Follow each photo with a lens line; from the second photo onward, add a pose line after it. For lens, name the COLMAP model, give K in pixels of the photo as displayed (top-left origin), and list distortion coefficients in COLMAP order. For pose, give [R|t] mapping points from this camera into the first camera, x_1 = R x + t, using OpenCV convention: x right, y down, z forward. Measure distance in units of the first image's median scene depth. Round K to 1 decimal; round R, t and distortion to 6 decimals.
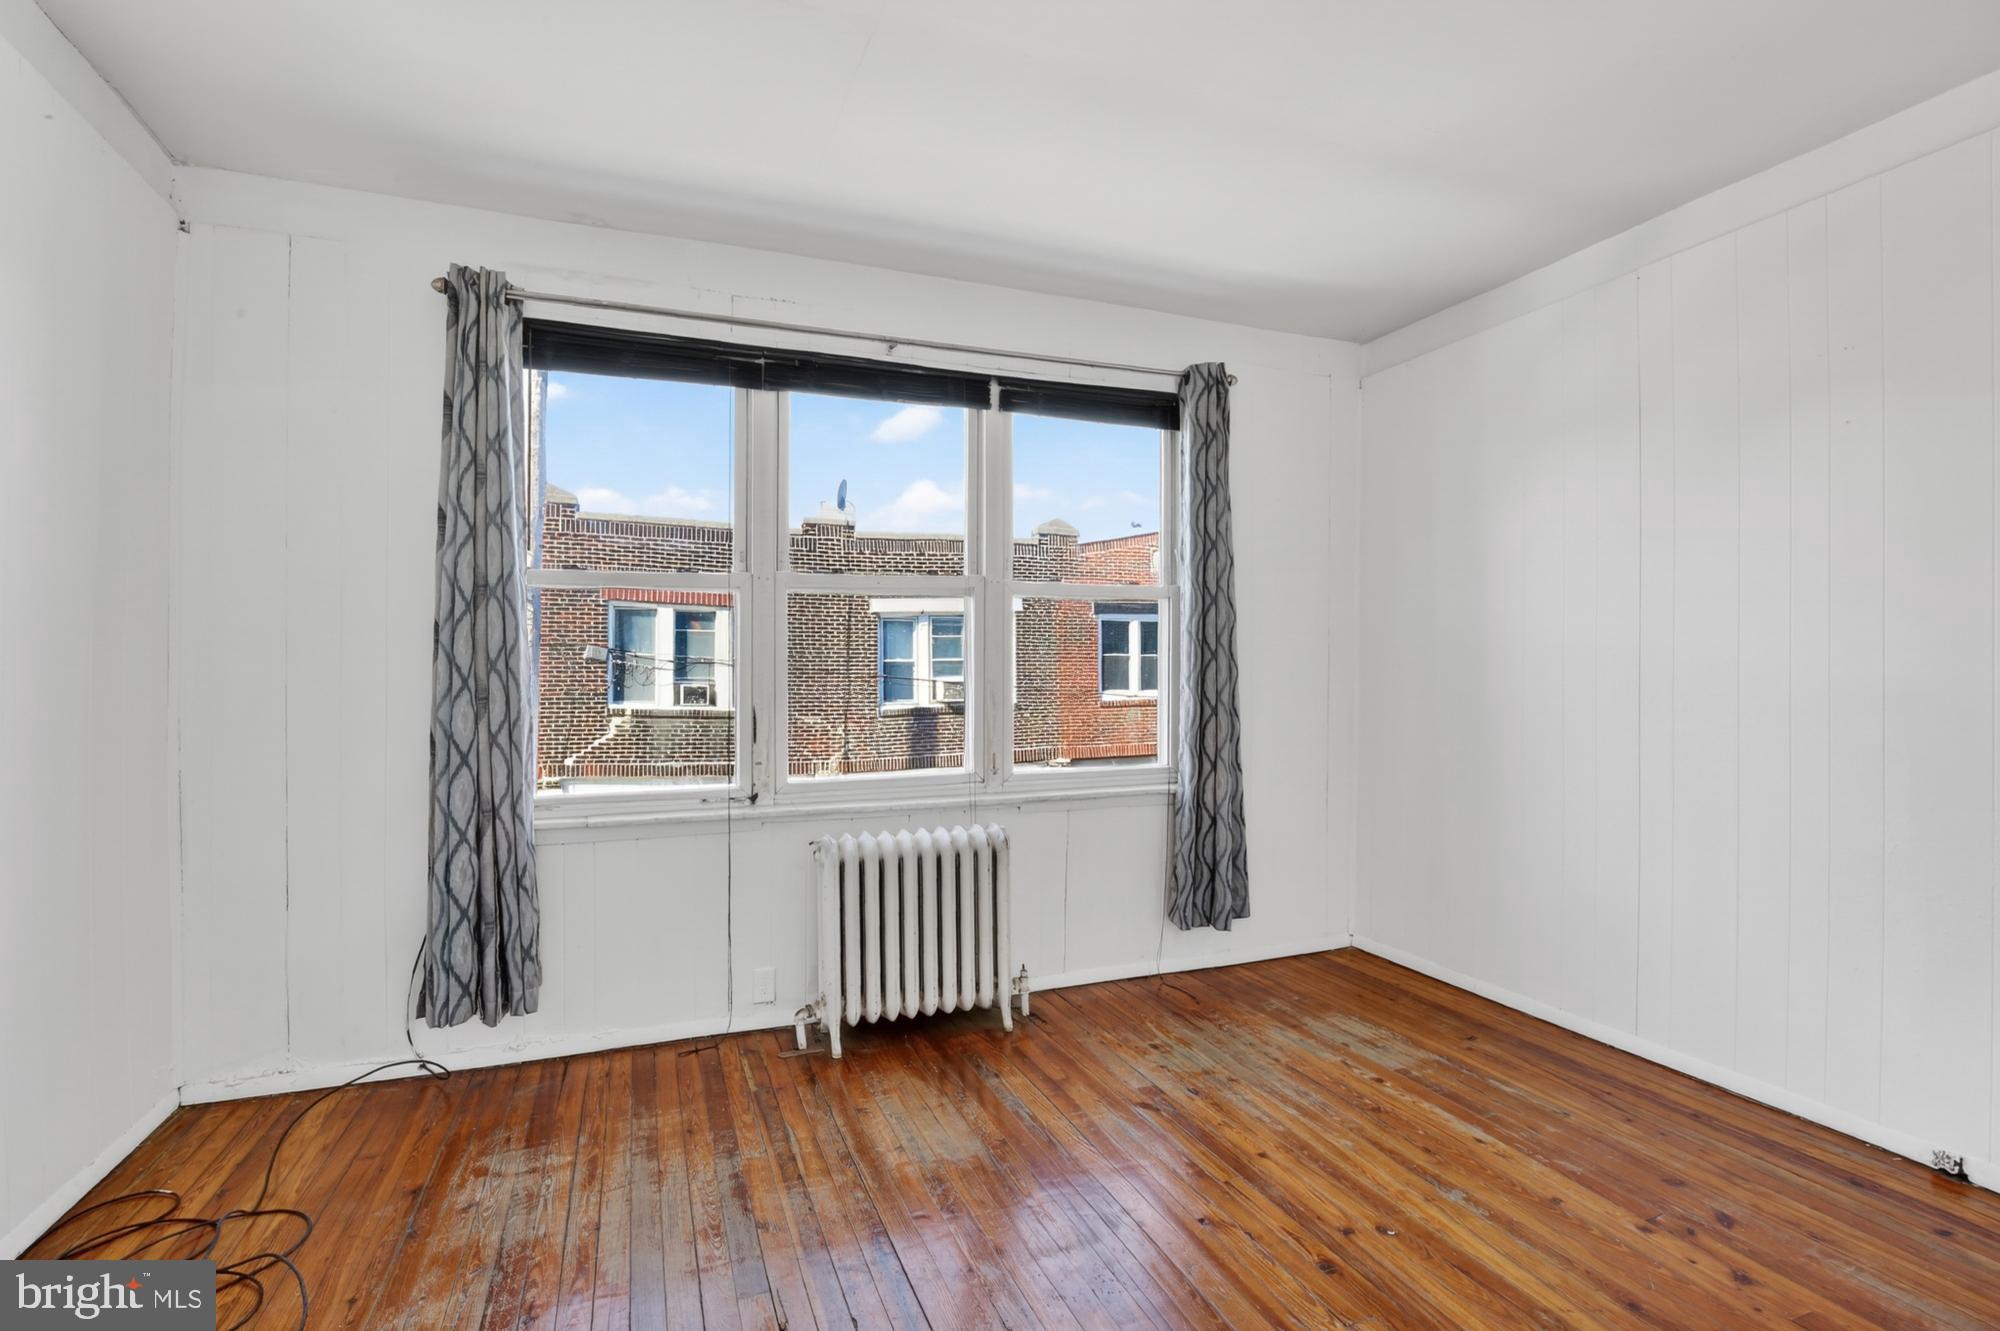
lens RADIAL K [[945.8, 0, 1013.4], [0, 945.8, 652.5], [0, 0, 1]] dist [-0.016318, 0.001319]
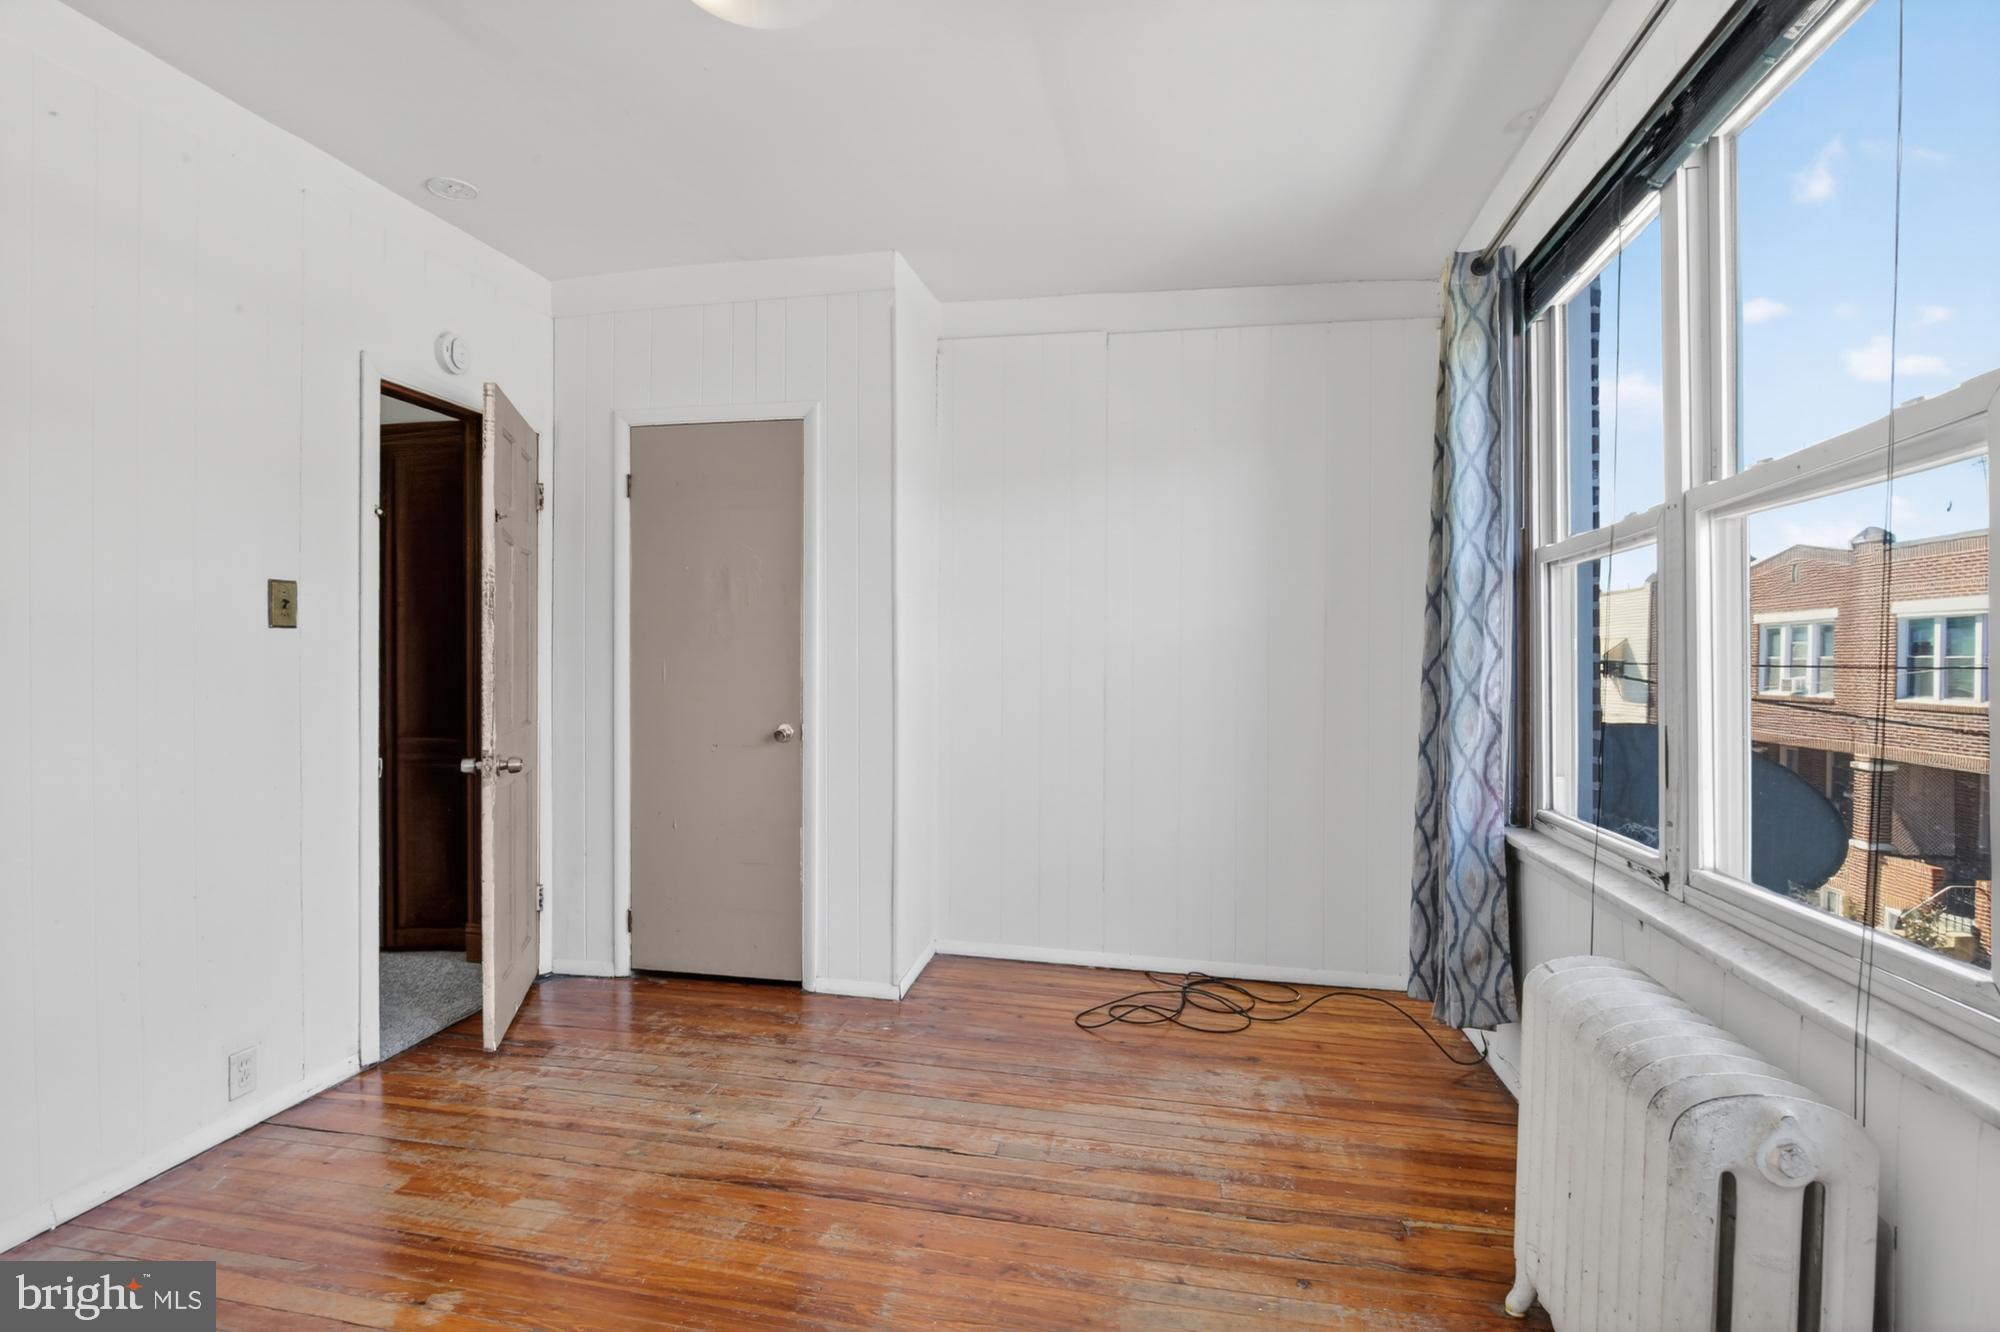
lens RADIAL K [[945.8, 0, 1013.4], [0, 945.8, 653.0], [0, 0, 1]] dist [-0.016318, 0.001319]
pose [[-0.534524, -0.006643, -0.845128, 0.599329], [0.001514, 0.999960, -0.008817, 0.010668], [0.845152, -0.005992, -0.534492, 1.270284]]
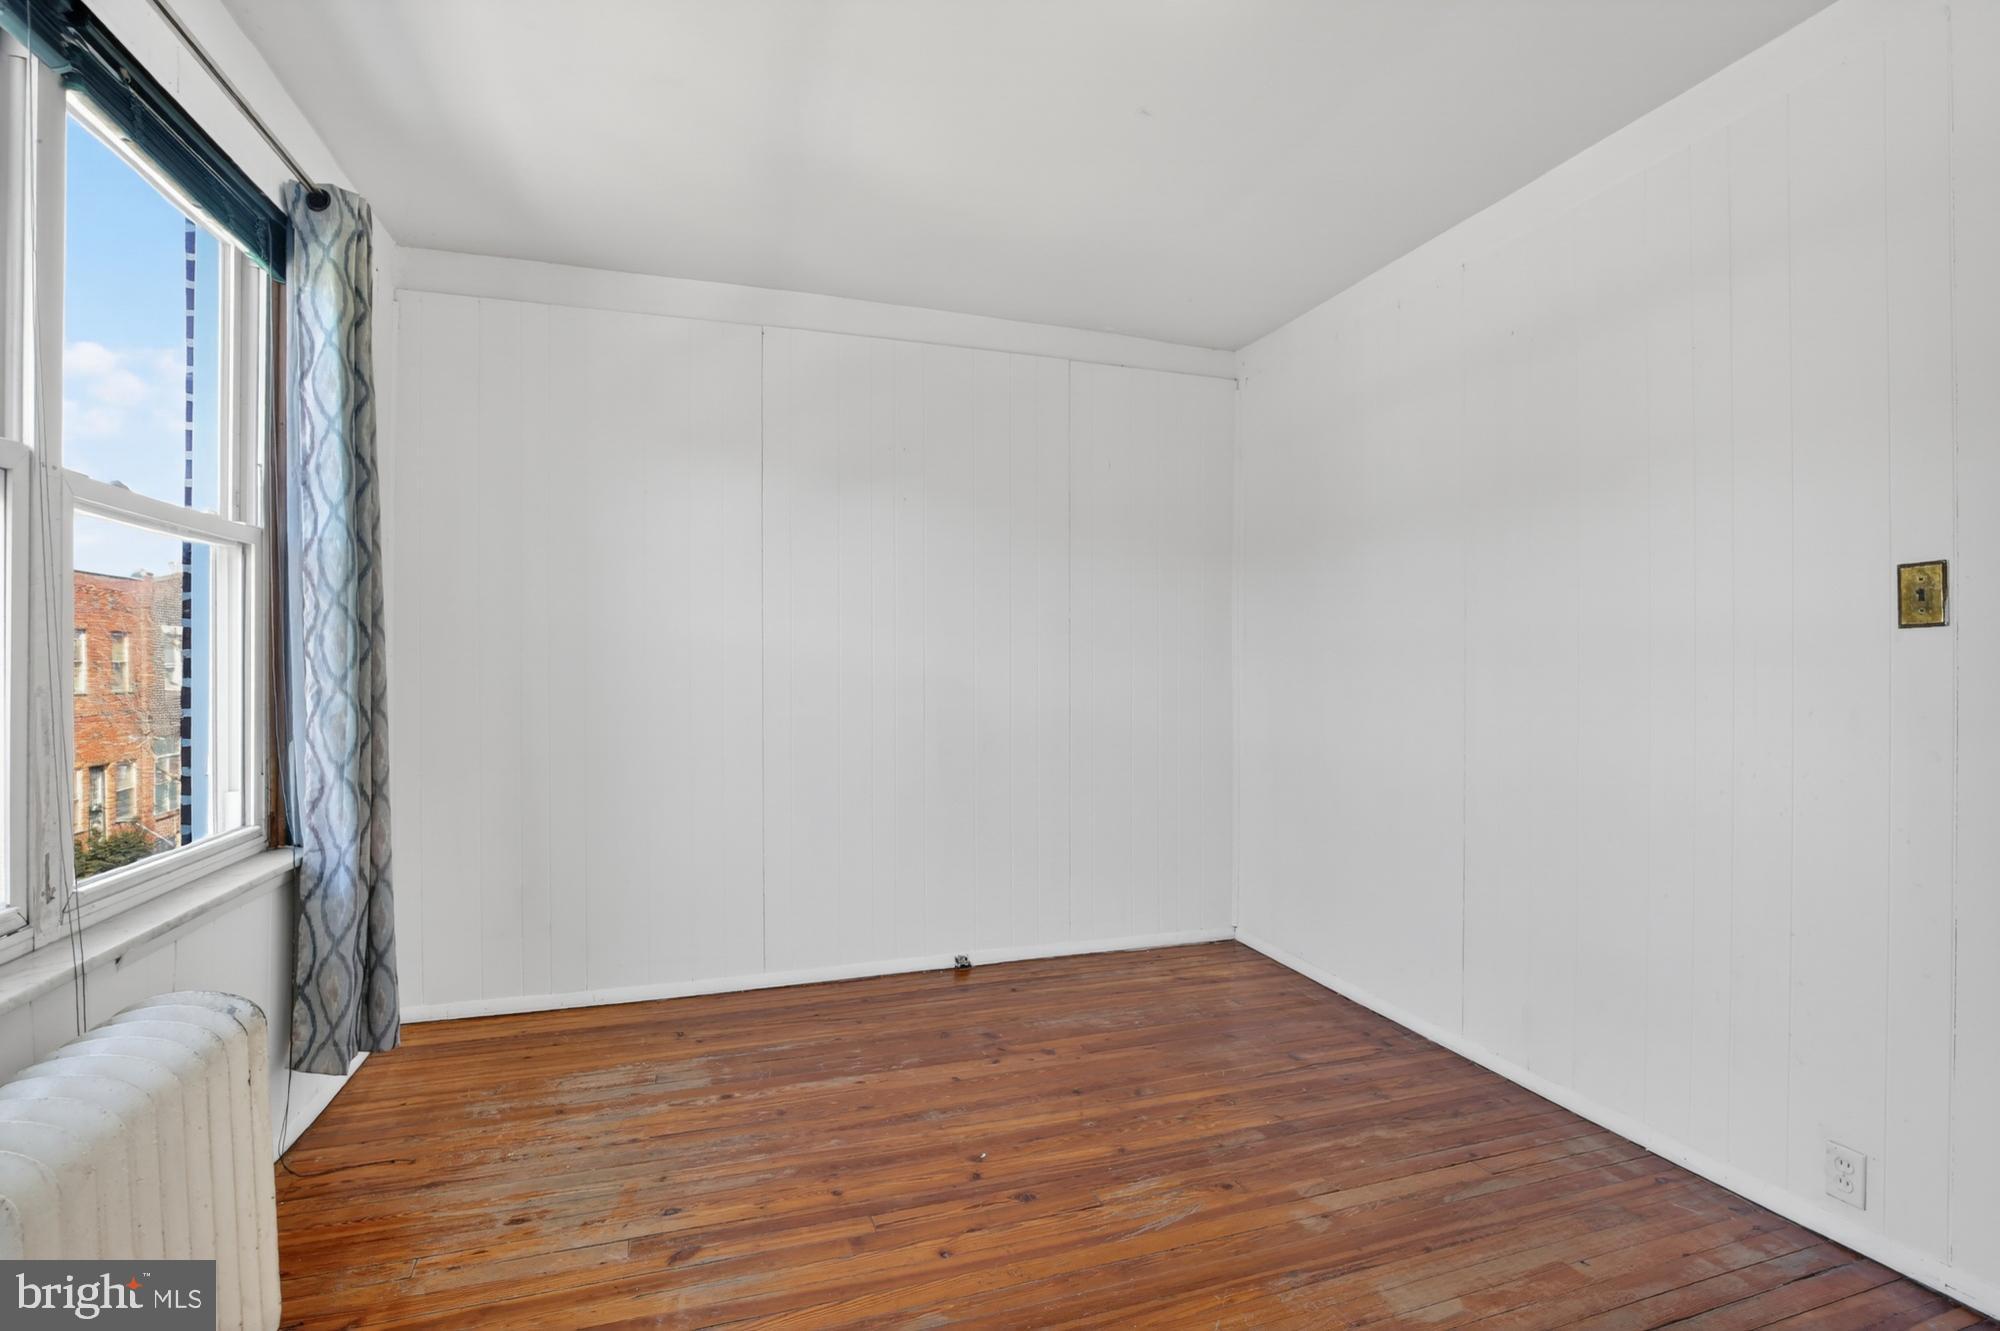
lens RADIAL K [[945.8, 0, 1013.4], [0, 945.8, 652.5], [0, 0, 1]] dist [-0.016318, 0.001319]
pose [[0.056562, 0.010032, 0.998349, -0.614823], [-0.016099, 0.999829, -0.009135, 0.011848], [-0.998269, -0.015556, 0.056714, 0.745178]]
